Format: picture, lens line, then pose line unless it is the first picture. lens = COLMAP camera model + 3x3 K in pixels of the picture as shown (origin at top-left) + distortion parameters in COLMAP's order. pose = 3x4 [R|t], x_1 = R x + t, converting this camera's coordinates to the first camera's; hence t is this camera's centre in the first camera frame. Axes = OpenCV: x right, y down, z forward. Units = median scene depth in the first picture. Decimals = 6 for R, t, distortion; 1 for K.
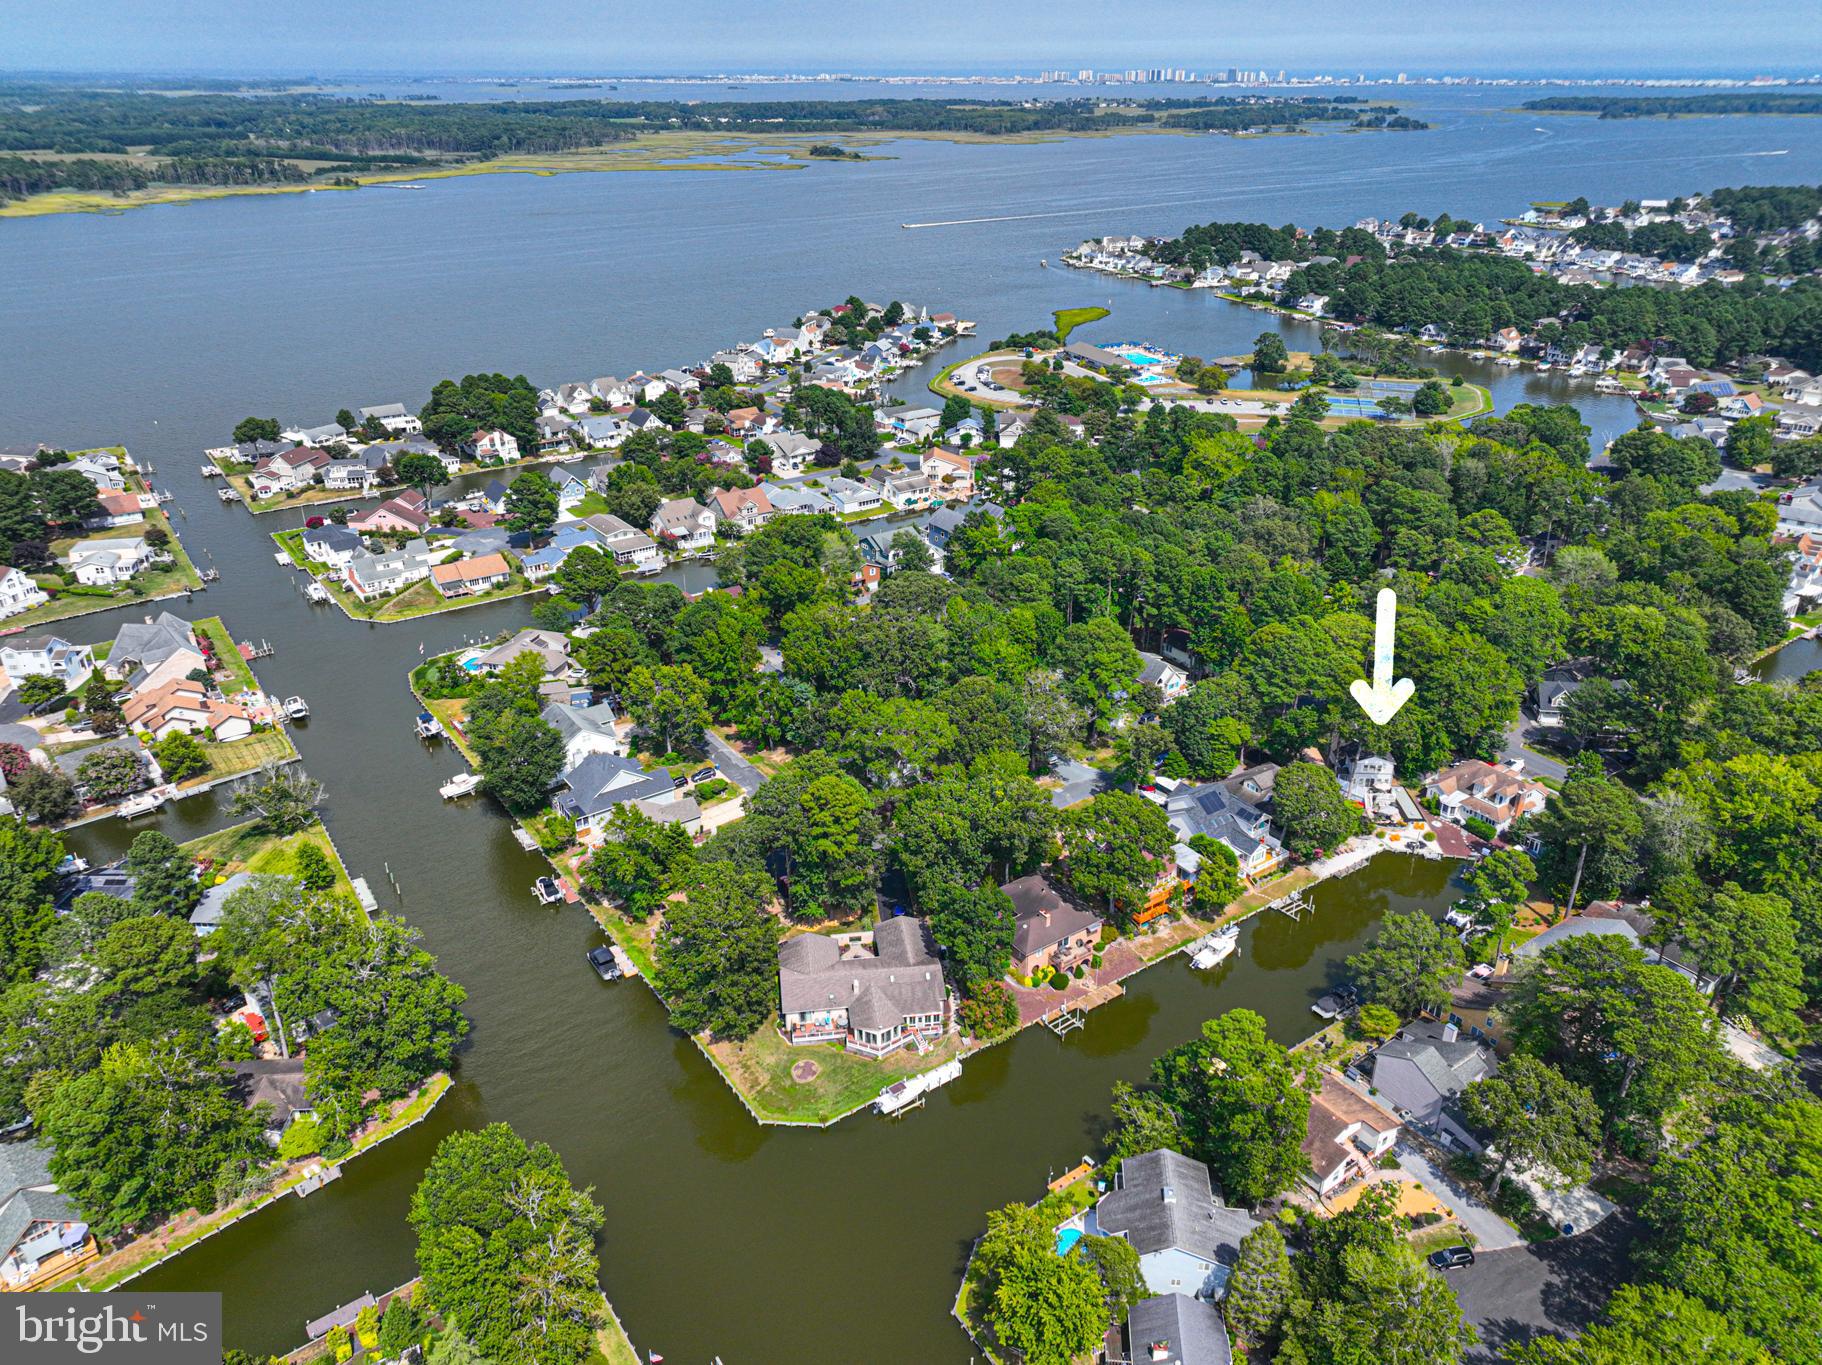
lens RADIAL K [[1291.2, 0, 916.3], [0, 1291.2, 683.6], [0, 0, 1]] dist [-0.006331, 0.023089]
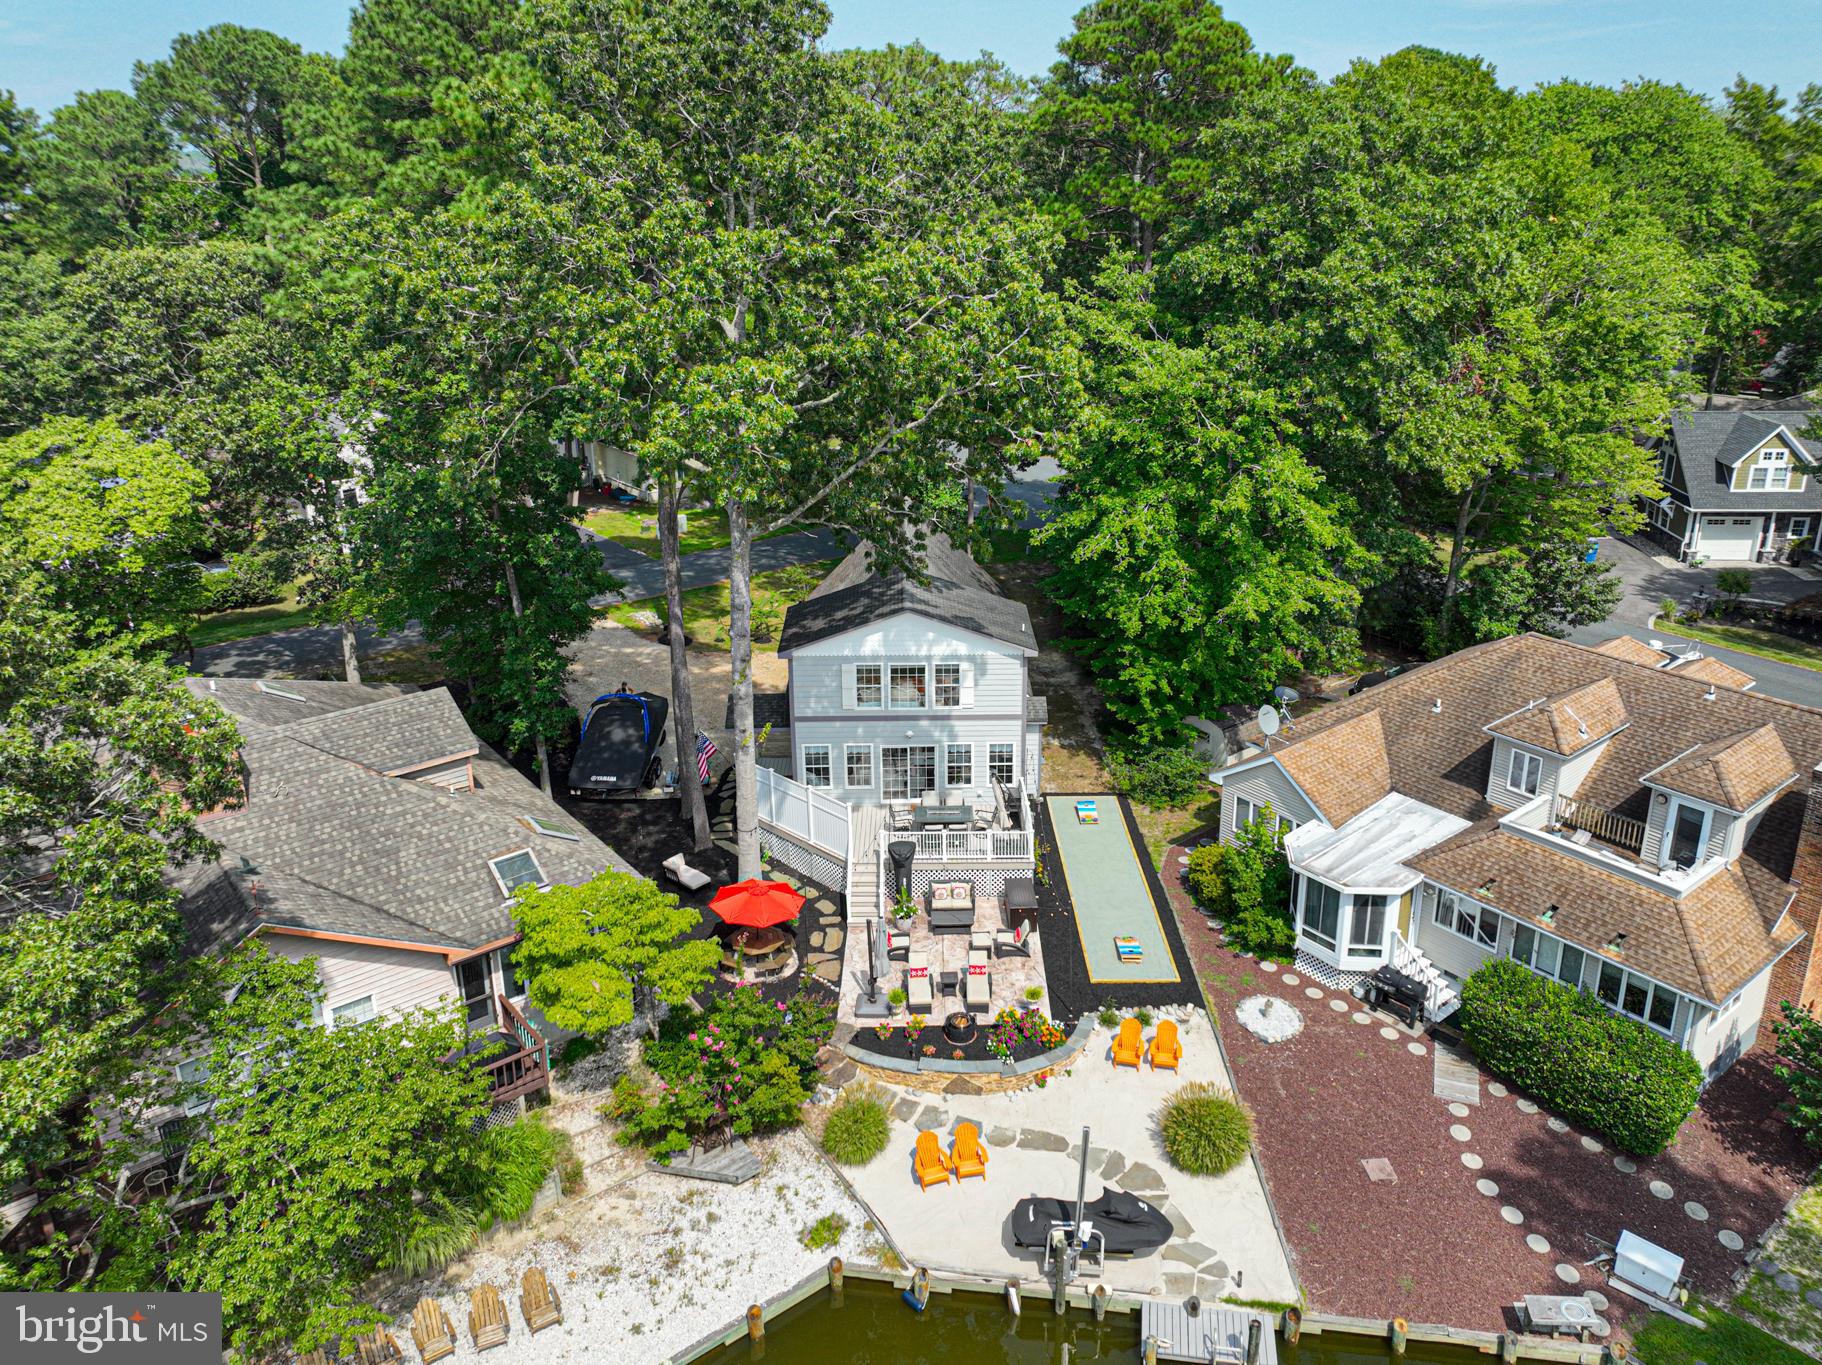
lens RADIAL K [[1309.5, 0, 954.7], [0, 1309.5, 644.2], [0, 0, 1]] dist [0.003281, 0.012044]
pose [[0.997900, -0.029789, 0.057521, 0.225481], [0.035150, 0.994898, -0.094565, 0.049474], [-0.054411, 0.096388, 0.993855, 0.531605]]
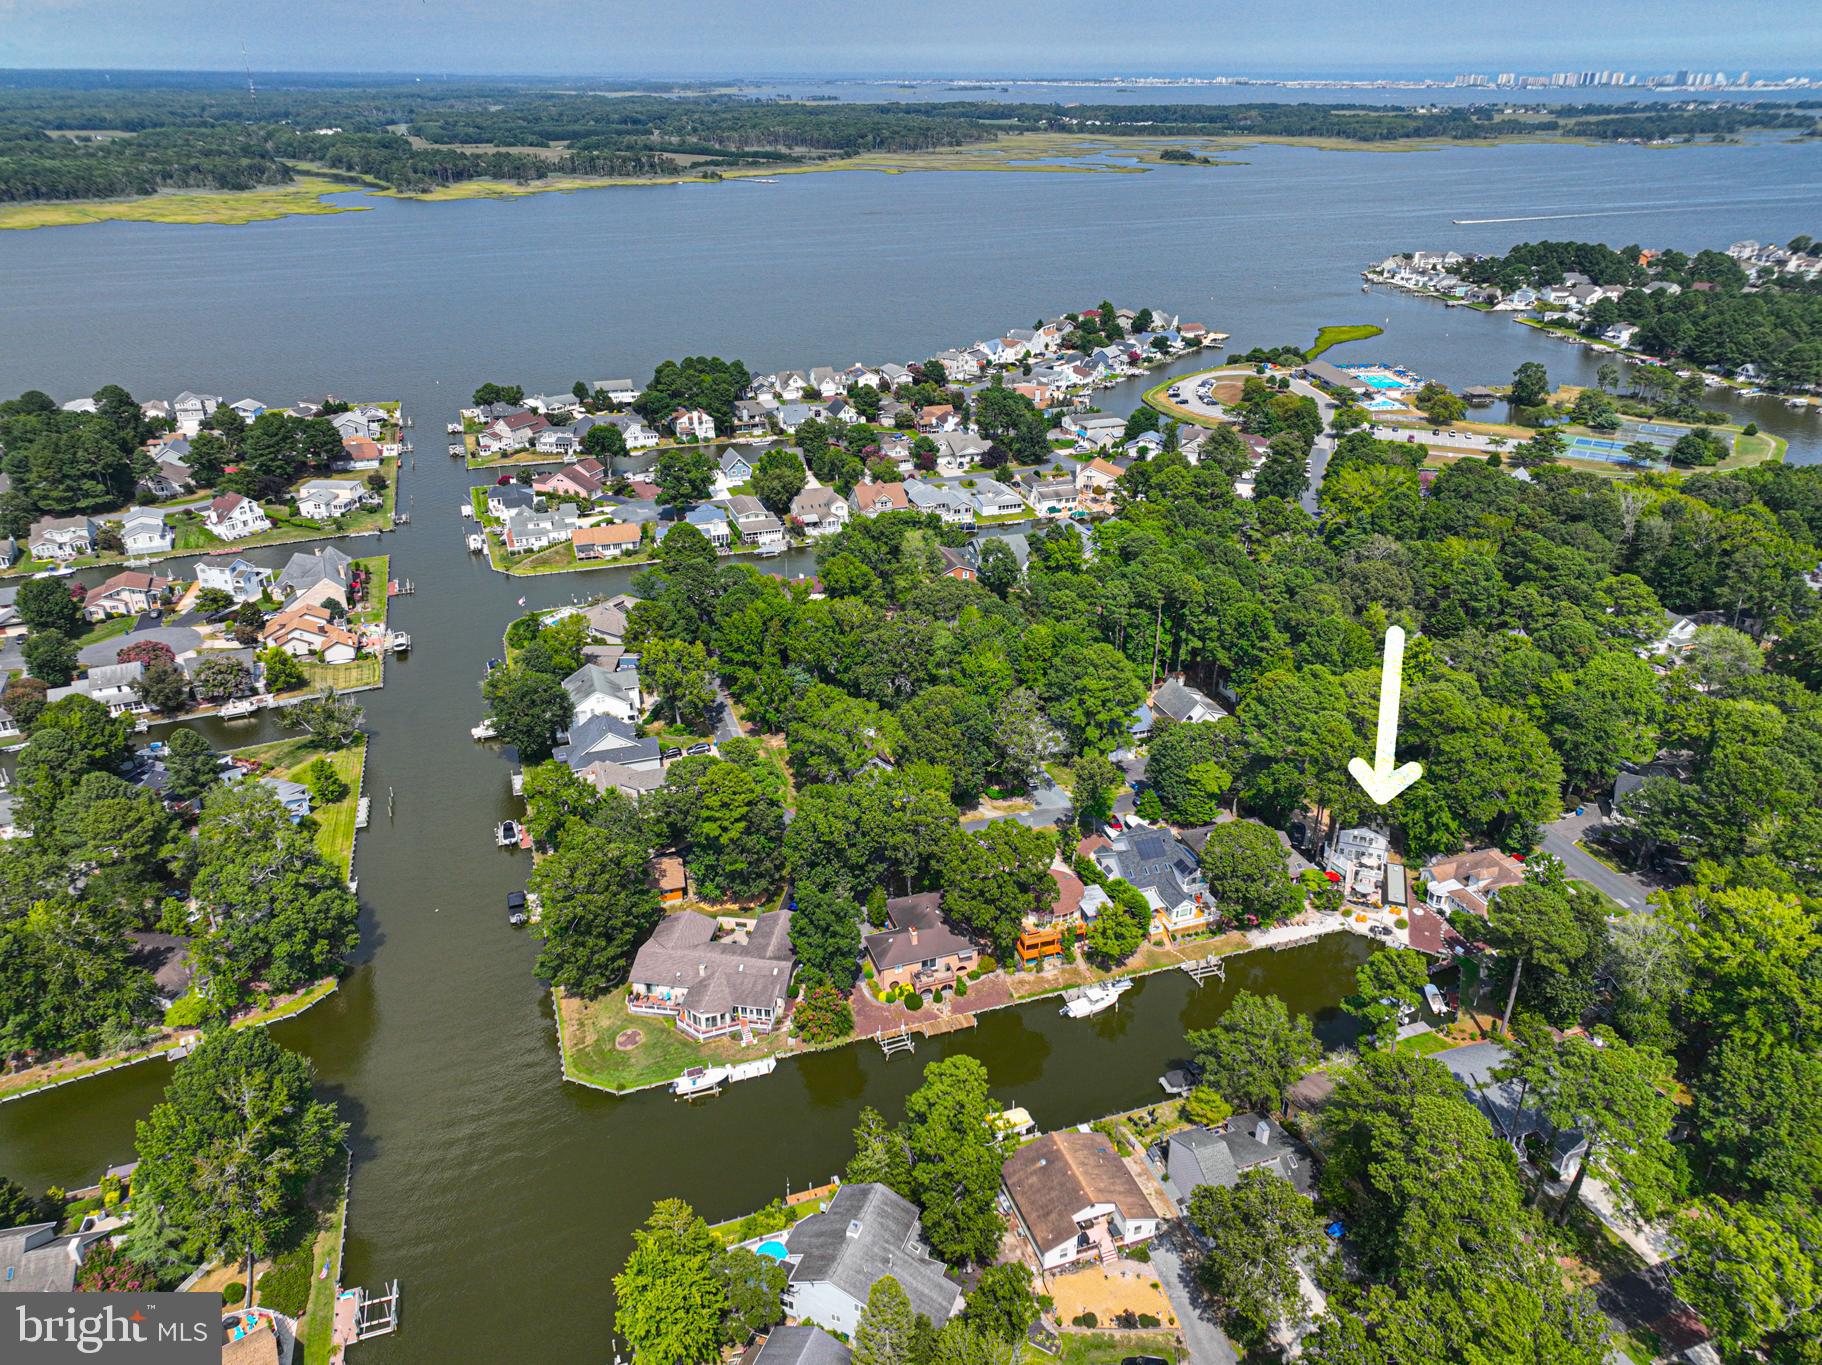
lens RADIAL K [[1281.1, 0, 916.2], [0, 1281.1, 682.9], [0, 0, 1]] dist [-0.004453, 0.018371]
pose [[0.960754, 0.121928, -0.249168, 0.169057], [-0.121753, 0.992429, 0.016172, -0.013572], [0.249253, 0.014800, 0.968325, 0.027087]]
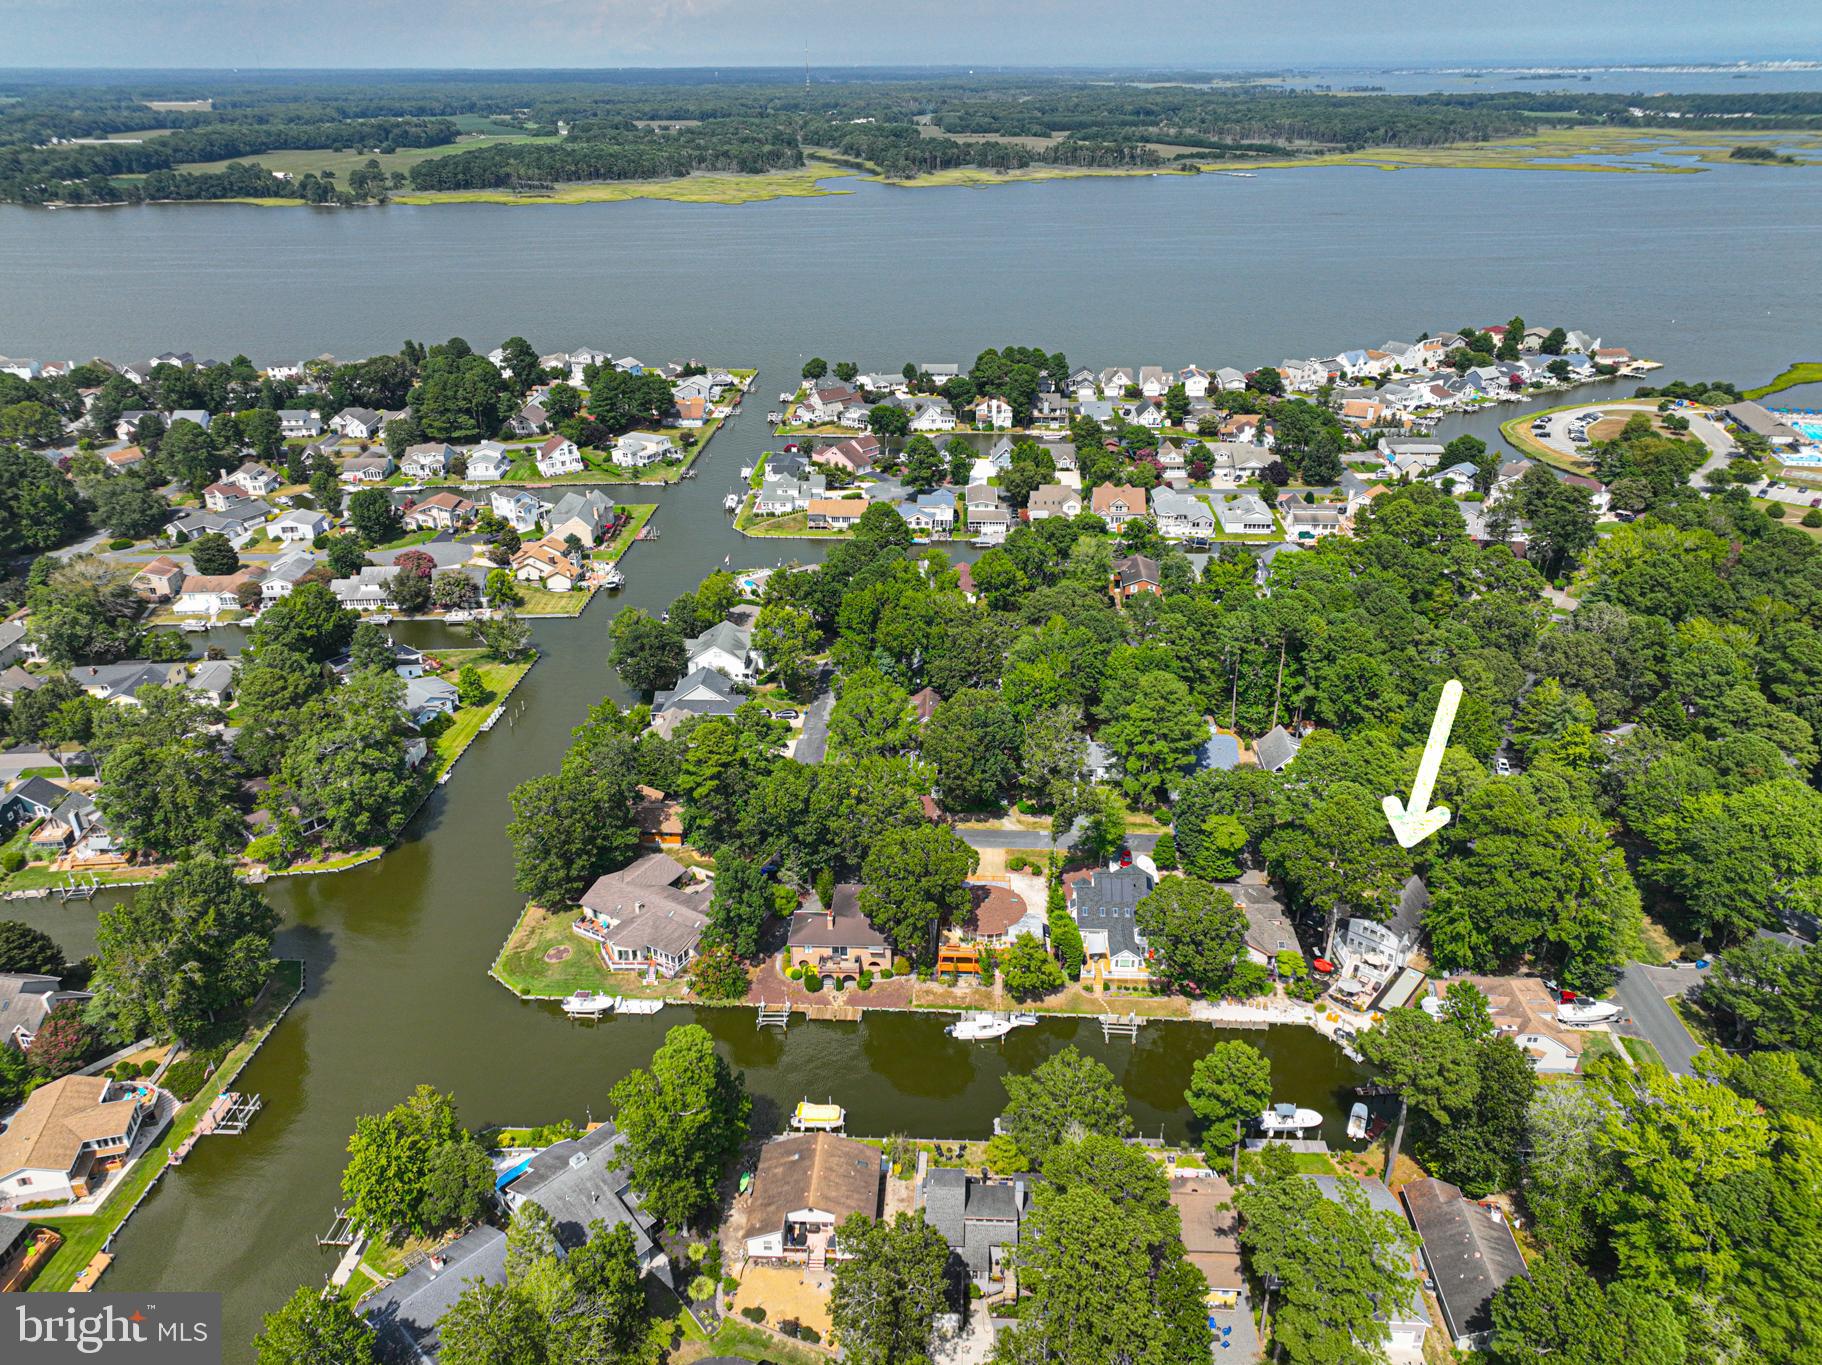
lens RADIAL K [[1291.2, 0, 916.3], [0, 1291.2, 683.6], [0, 0, 1]] dist [-0.006331, 0.023089]
pose [[0.785988, 0.264542, -0.558784, 0.346982], [-0.261324, 0.961276, 0.087512, -0.051985], [0.560296, 0.077241, 0.824683, 0.105518]]
